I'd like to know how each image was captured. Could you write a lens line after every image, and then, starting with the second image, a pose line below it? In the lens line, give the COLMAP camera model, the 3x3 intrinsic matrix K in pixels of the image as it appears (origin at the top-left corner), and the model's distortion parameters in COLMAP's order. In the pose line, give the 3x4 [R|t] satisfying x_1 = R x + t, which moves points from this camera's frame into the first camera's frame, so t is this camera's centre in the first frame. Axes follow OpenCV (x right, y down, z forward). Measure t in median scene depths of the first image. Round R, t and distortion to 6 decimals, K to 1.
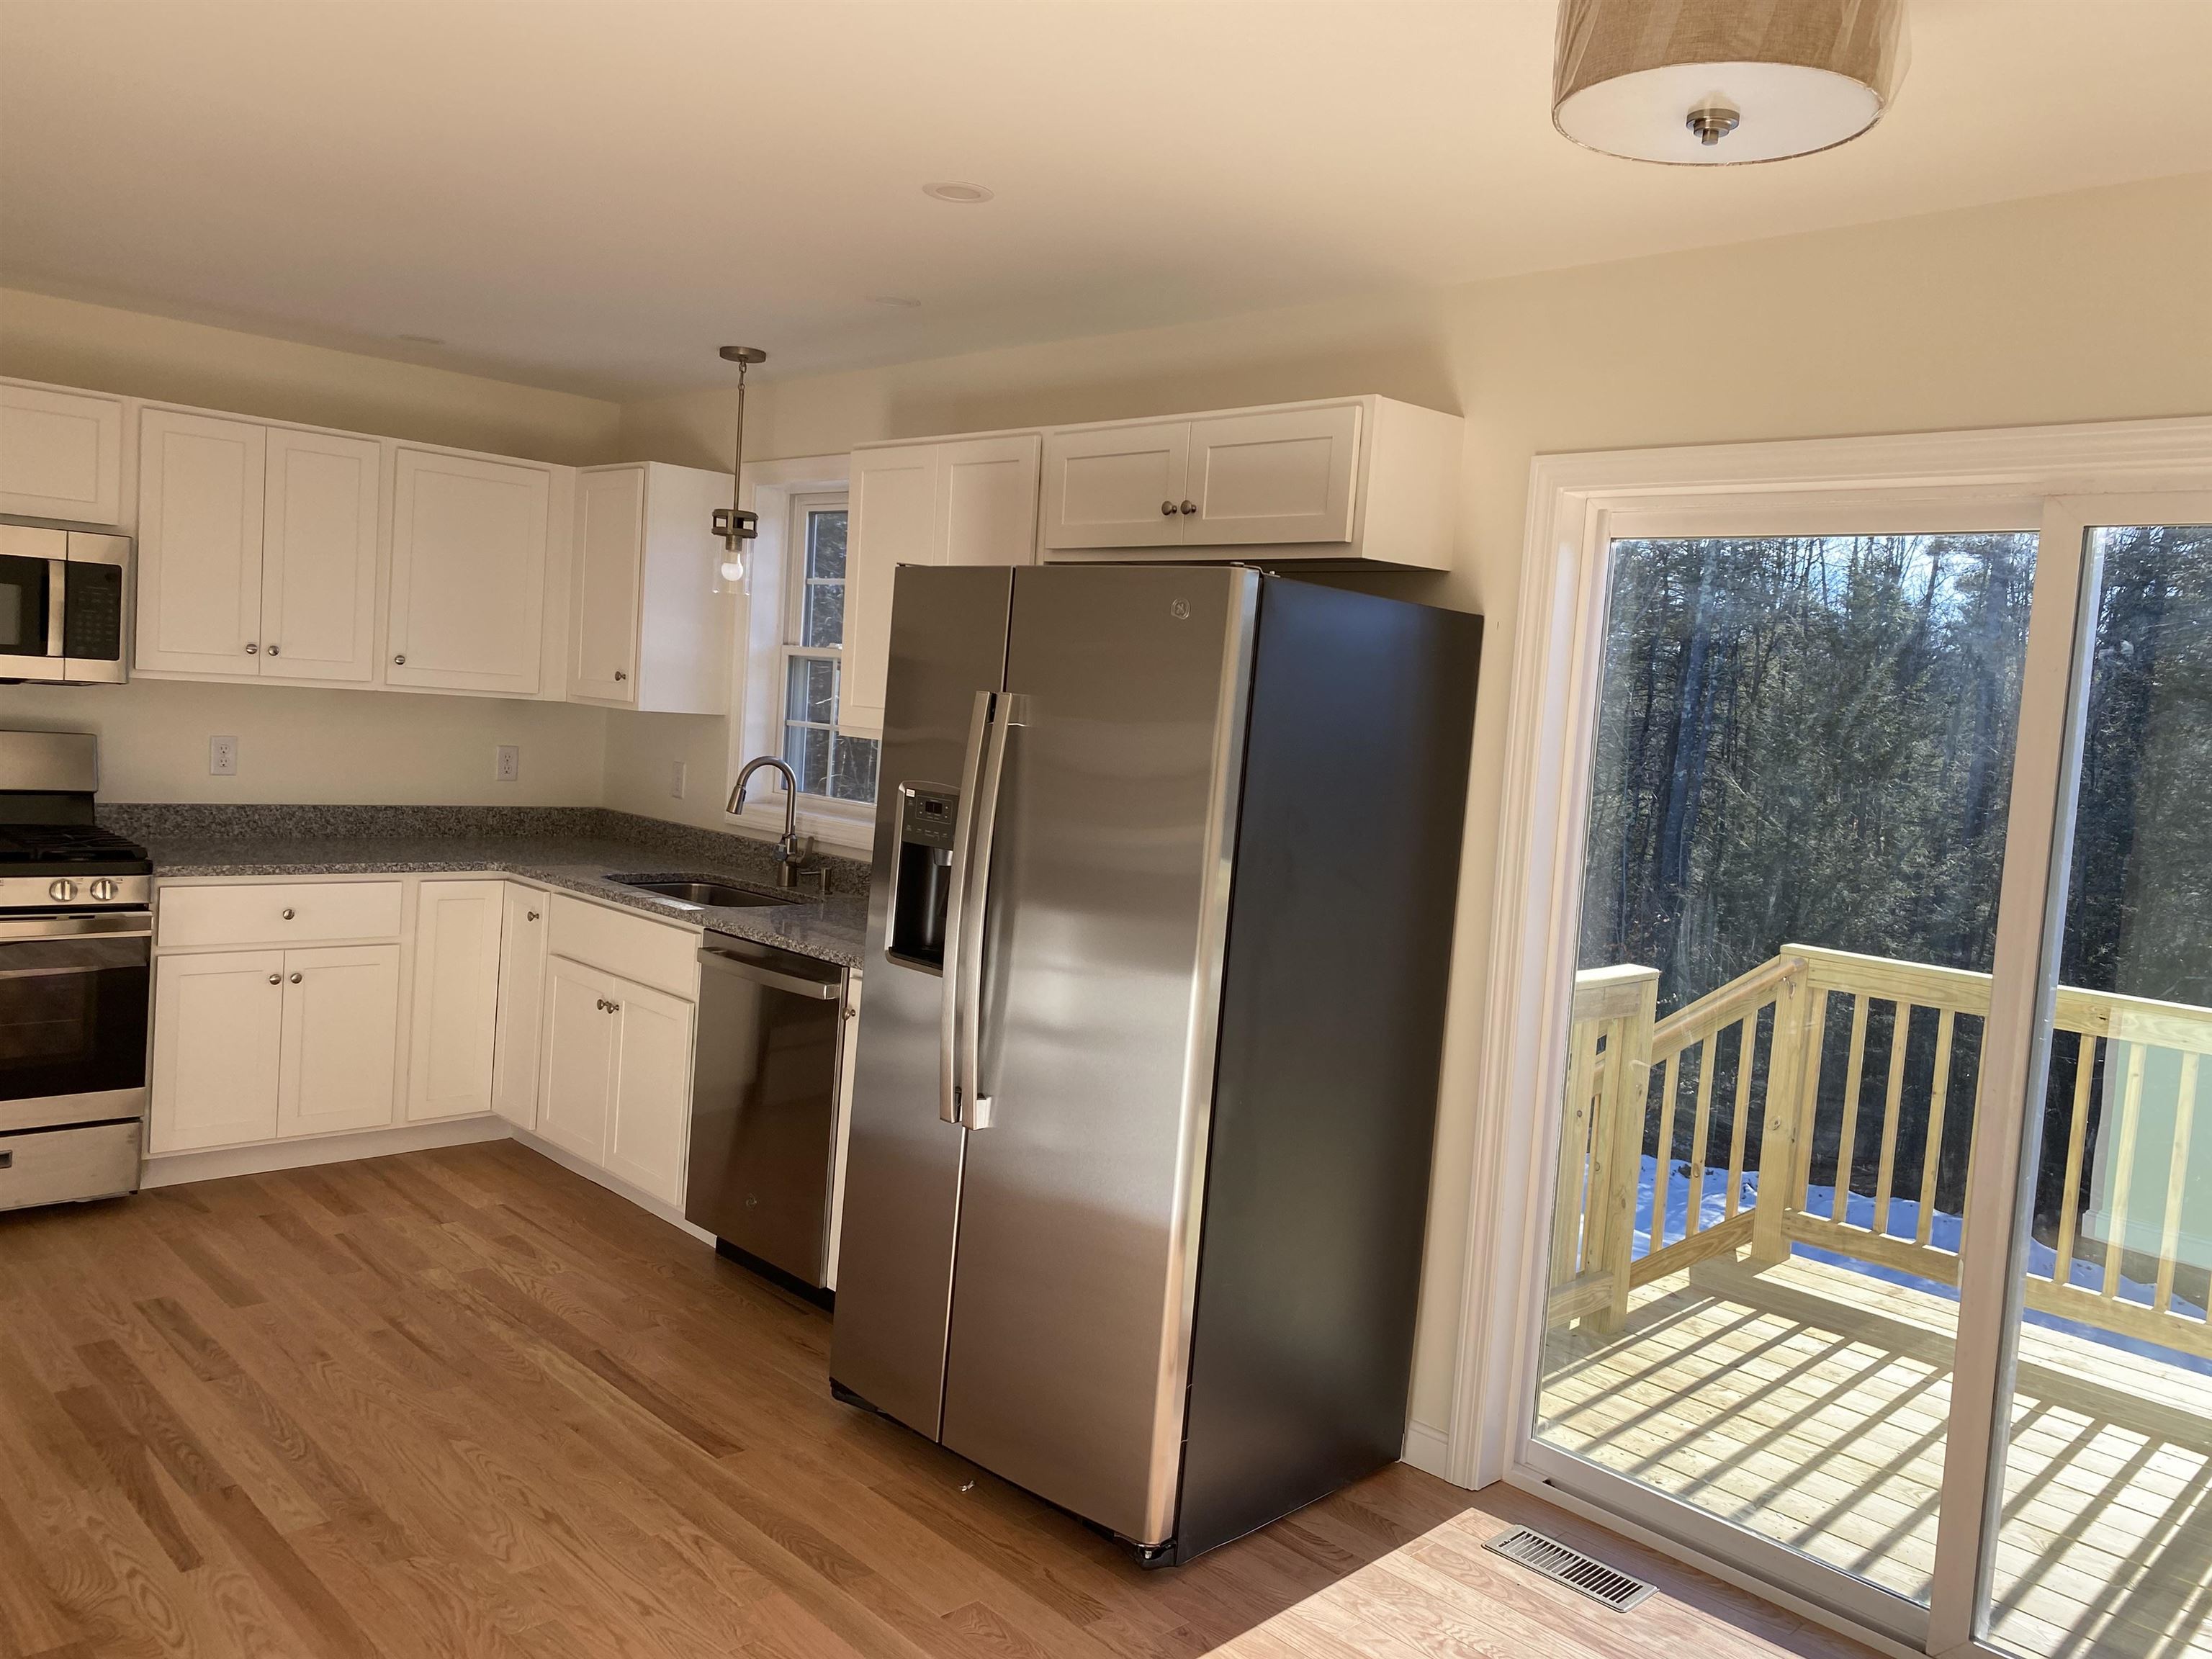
lens RADIAL K [[1658.3, 0, 1033.5], [0, 1658.3, 799.6], [0, 0, 1]] dist [0.037580, -0.030886]
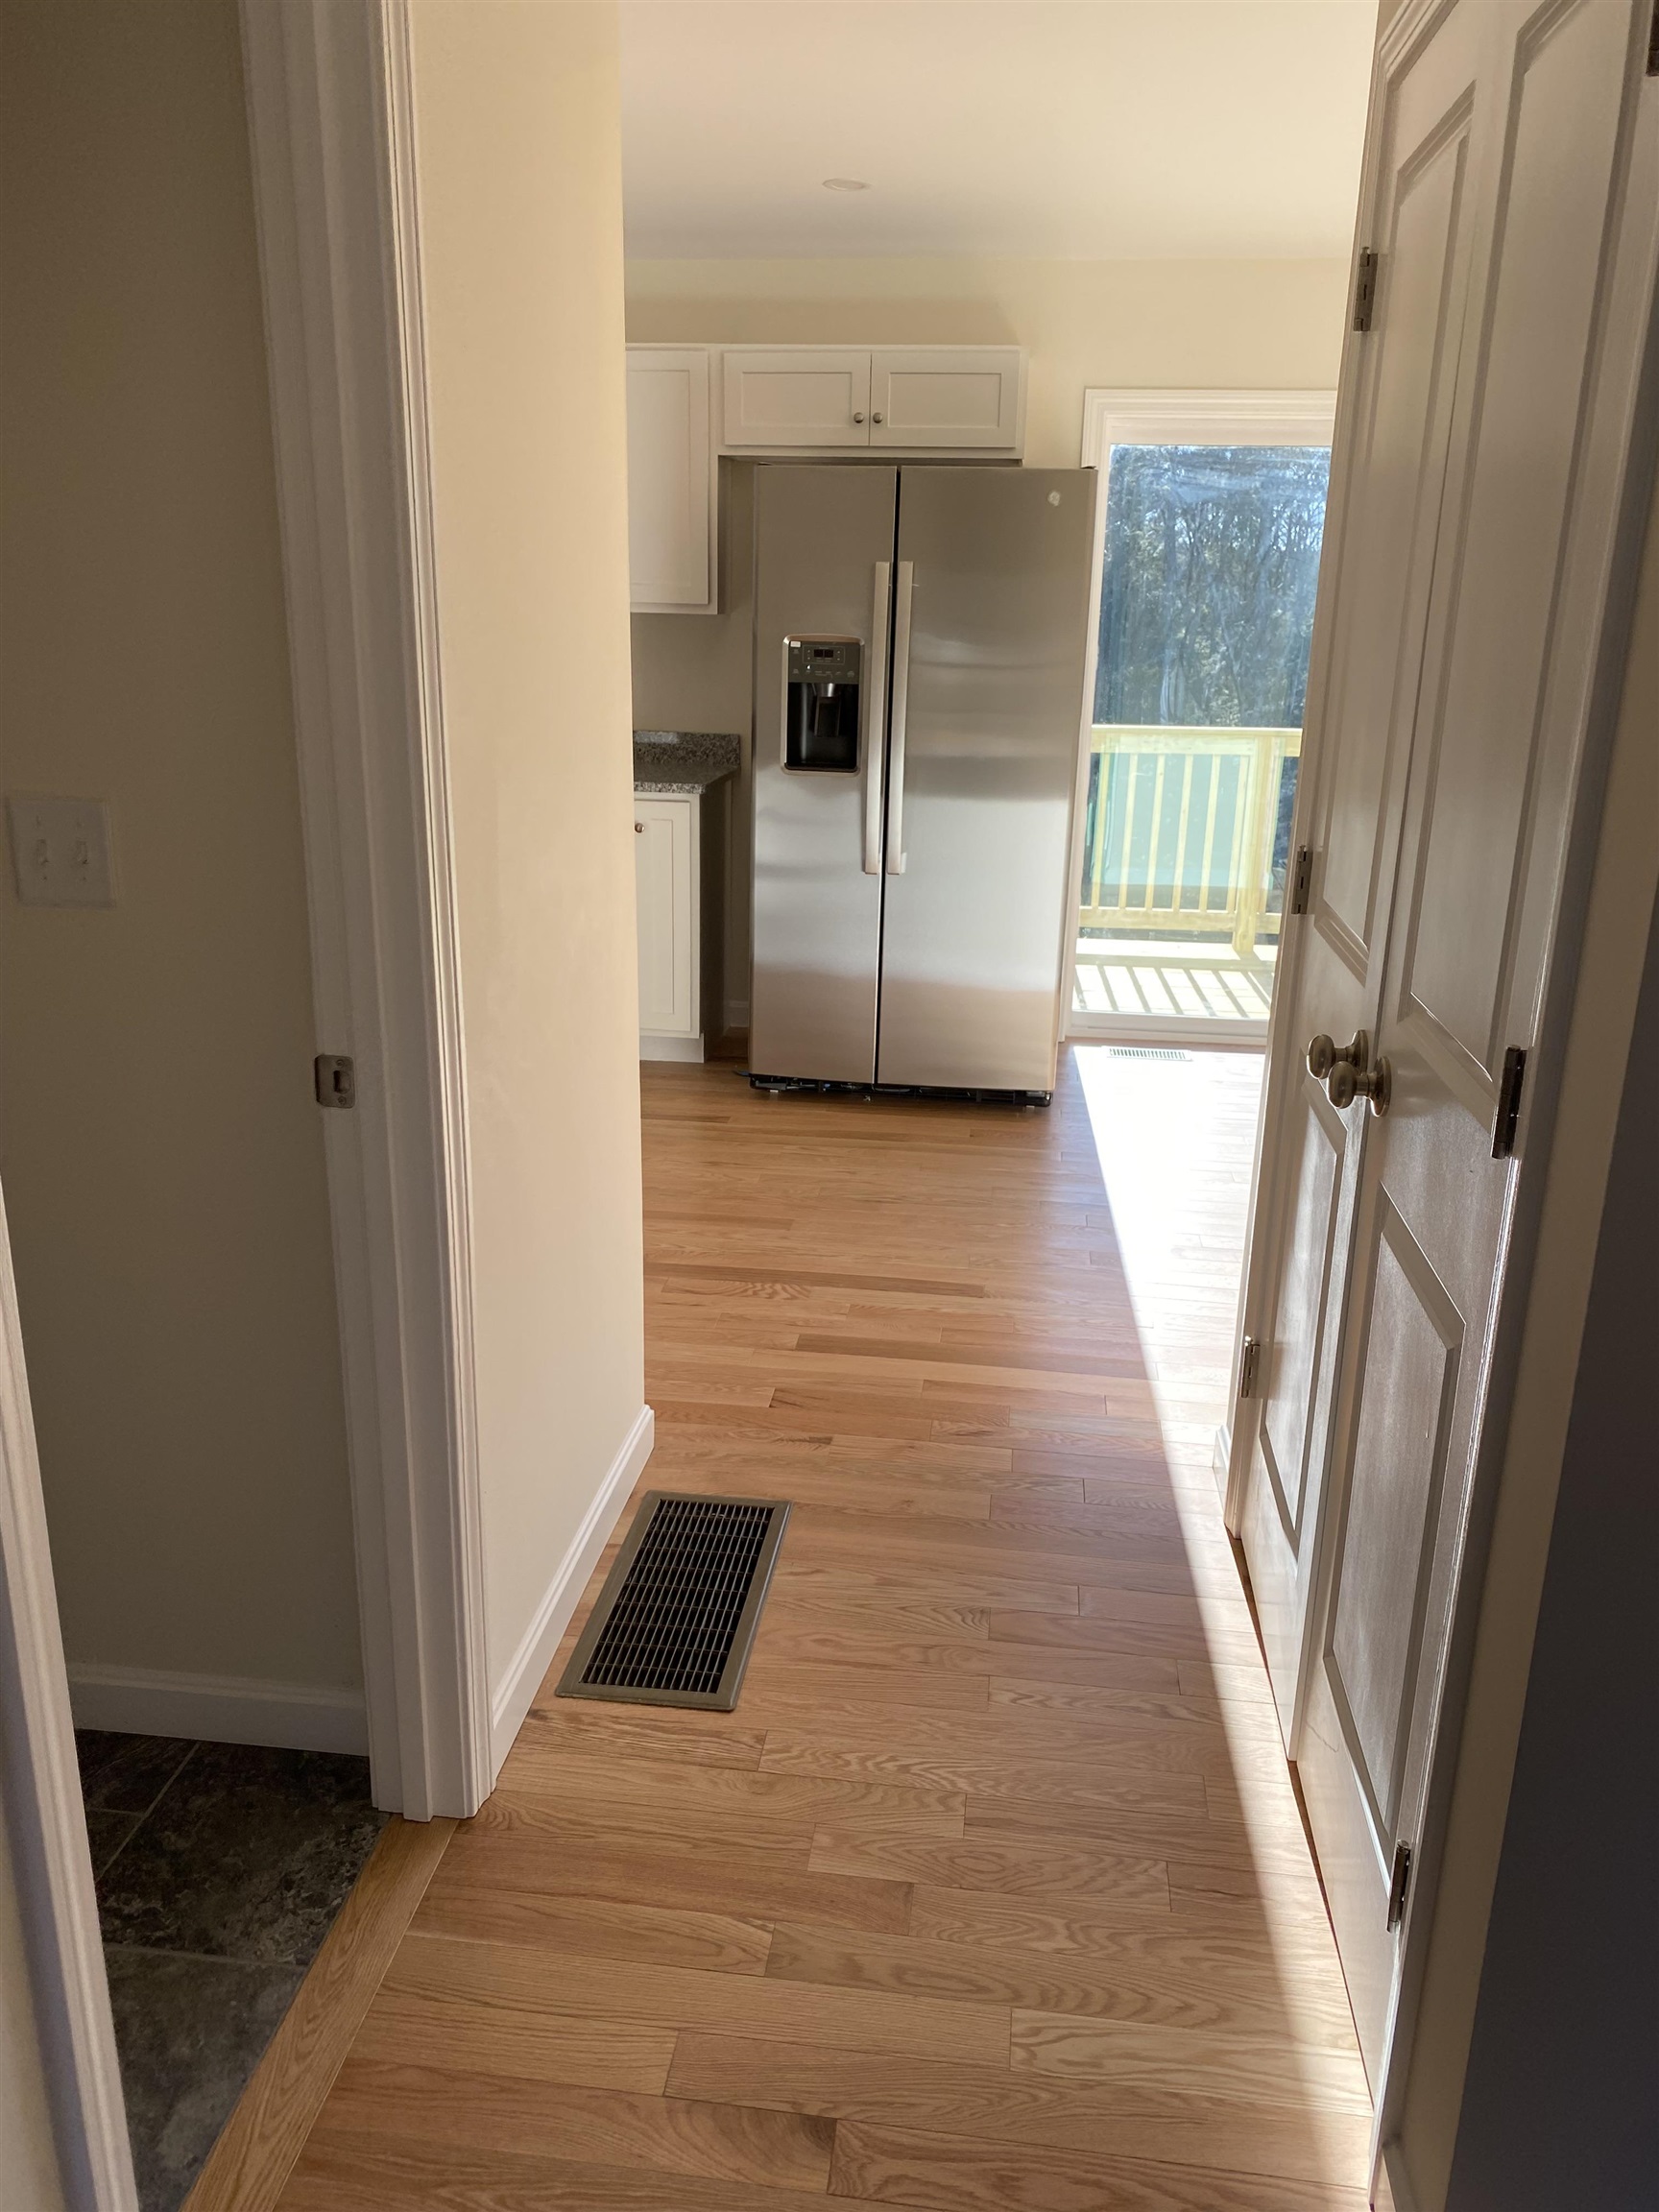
lens RADIAL K [[1658.3, 0, 834.4], [0, 1658.3, 1098.0], [0, 0, 1]] dist [0.037580, -0.030886]
pose [[0.785494, -0.232943, 0.573356, -0.752803], [0.069616, 0.953835, 0.292151, -0.037109], [-0.614942, -0.189568, 0.765448, -0.137813]]
